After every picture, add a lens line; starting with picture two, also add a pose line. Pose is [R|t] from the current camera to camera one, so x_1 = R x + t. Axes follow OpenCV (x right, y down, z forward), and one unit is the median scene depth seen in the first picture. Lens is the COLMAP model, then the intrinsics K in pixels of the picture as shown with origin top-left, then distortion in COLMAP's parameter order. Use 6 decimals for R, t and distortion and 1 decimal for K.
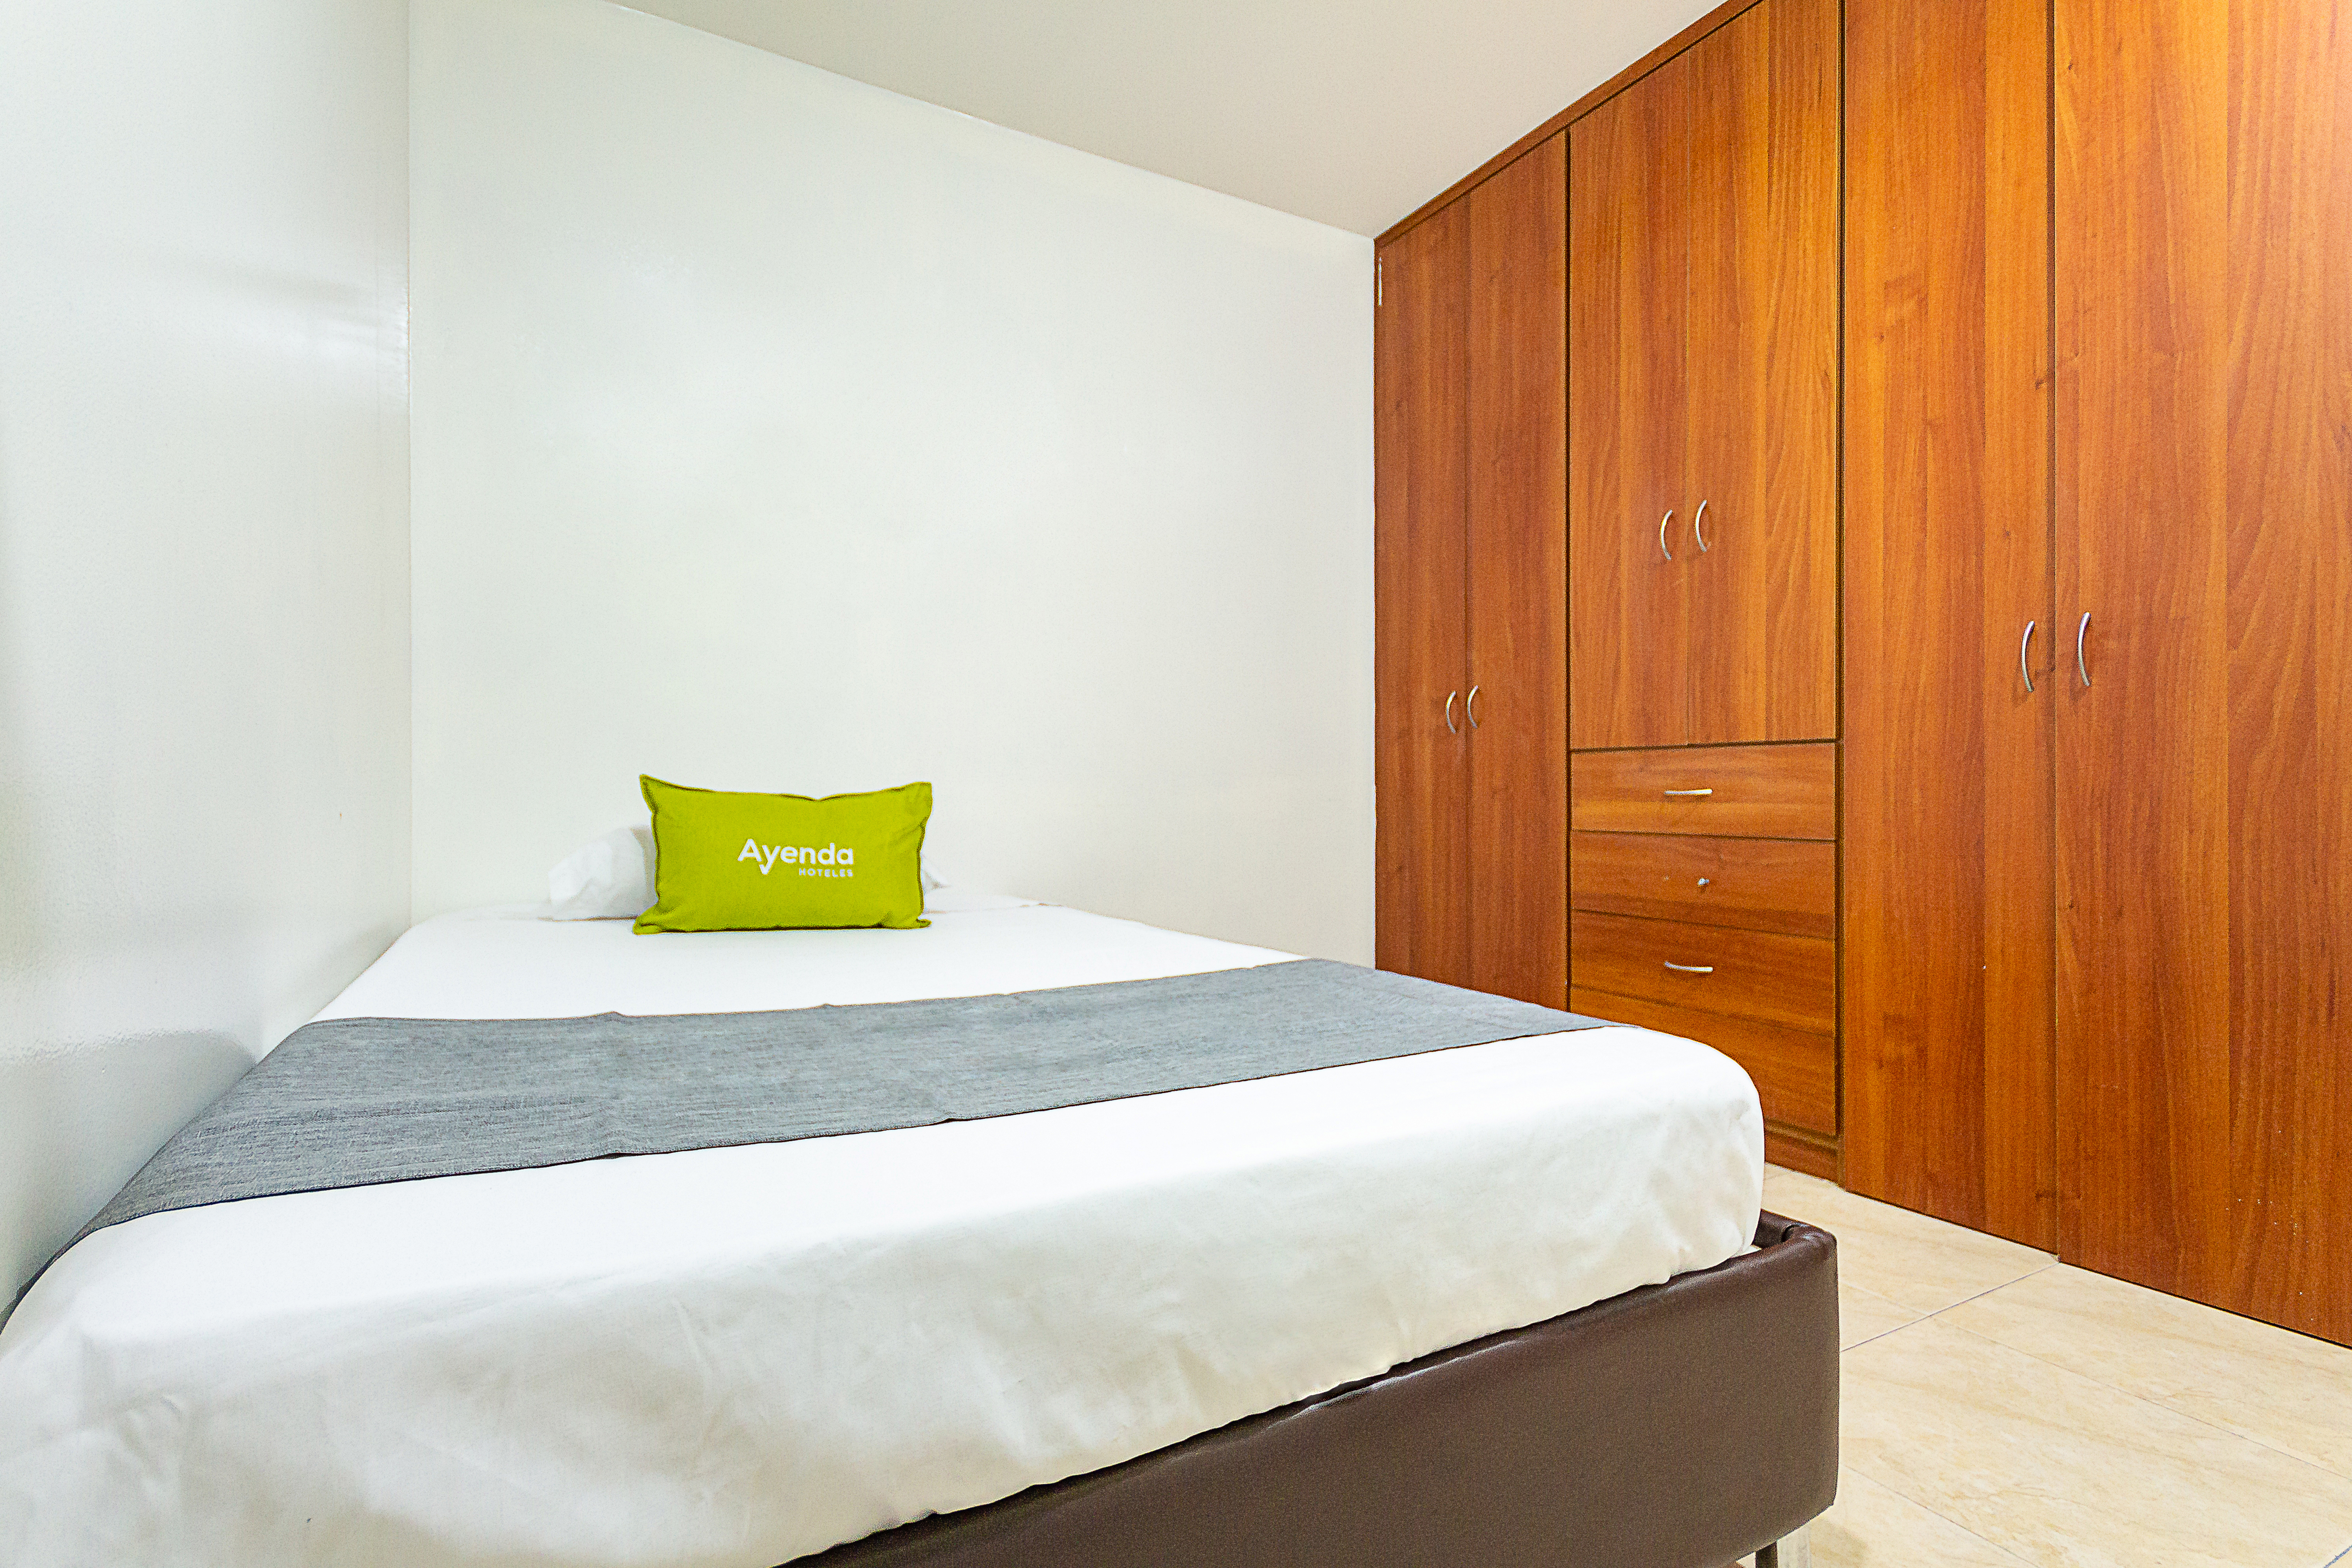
lens RADIAL K [[1124.6, 0, 1167.6], [0, 1124.6, 785.9], [0, 0, 1]] dist [0.004359, 0.002377]
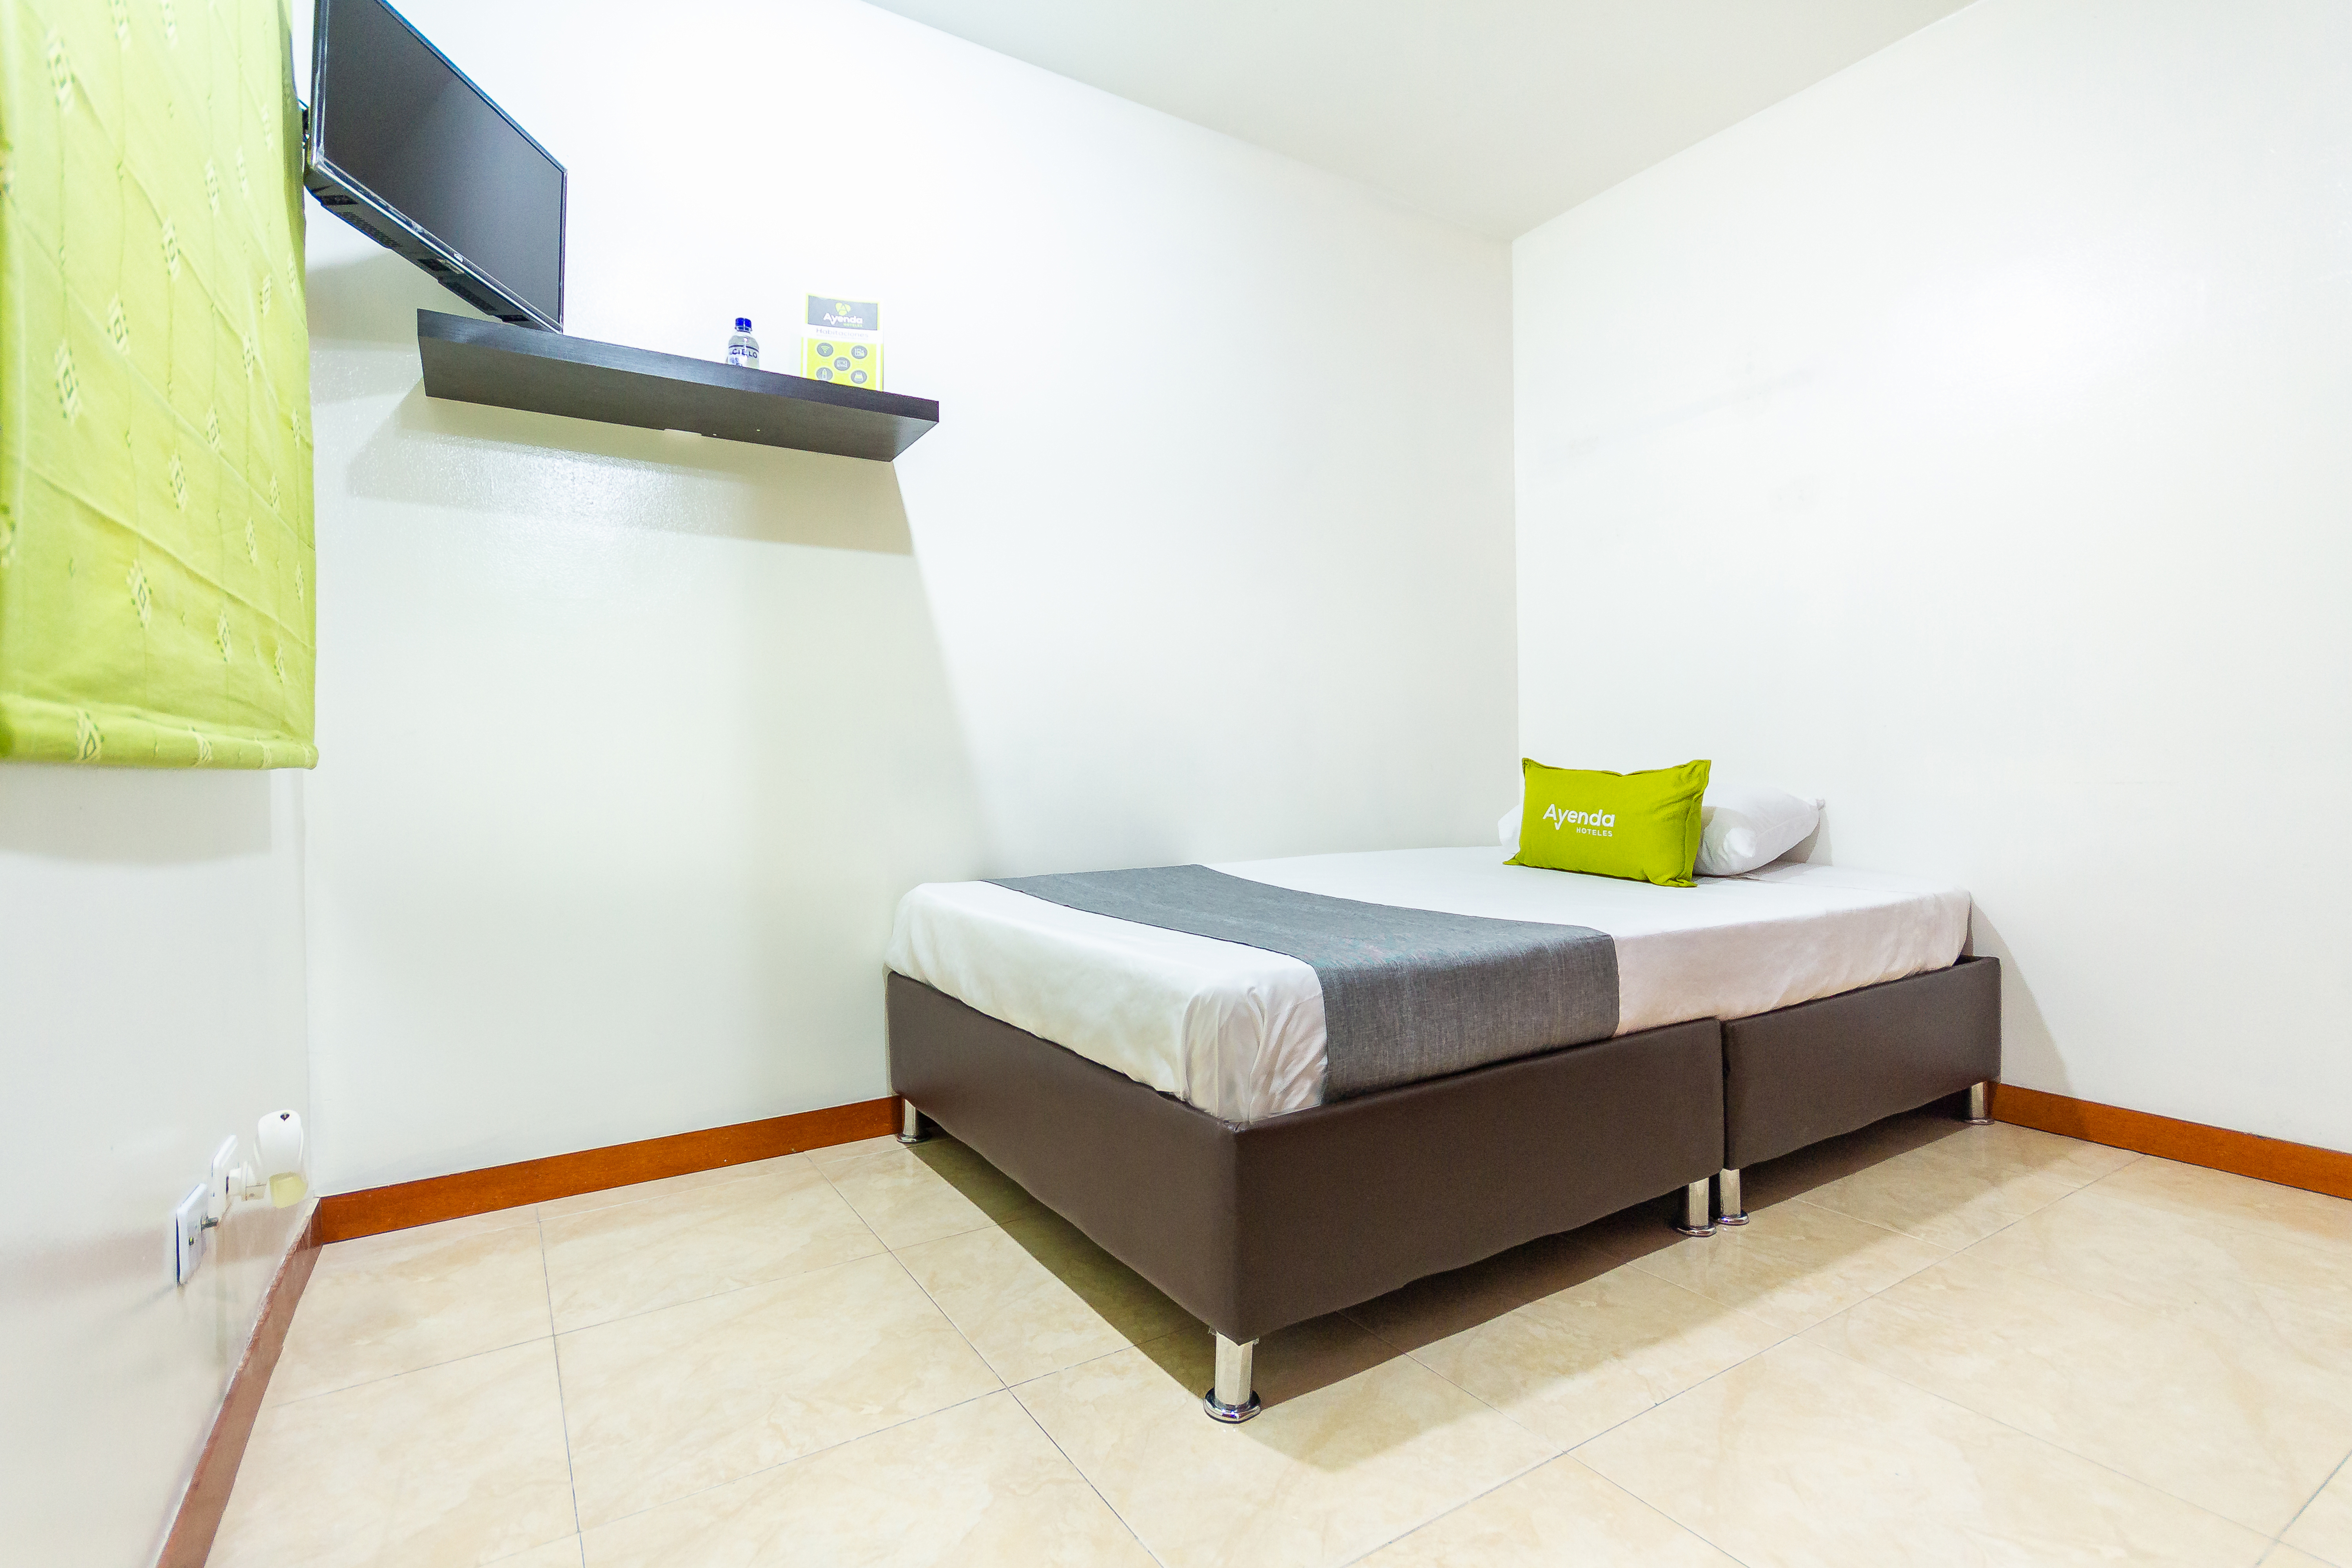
lens RADIAL K [[1124.6, 0, 1182.5], [0, 1124.6, 770.8], [0, 0, 1]] dist [0.004359, 0.002377]
pose [[0.040558, 0.000151, -0.999177, 0.988911], [0.015087, 0.999886, 0.000764, -0.001386], [0.999063, -0.015105, 0.040551, 0.485926]]
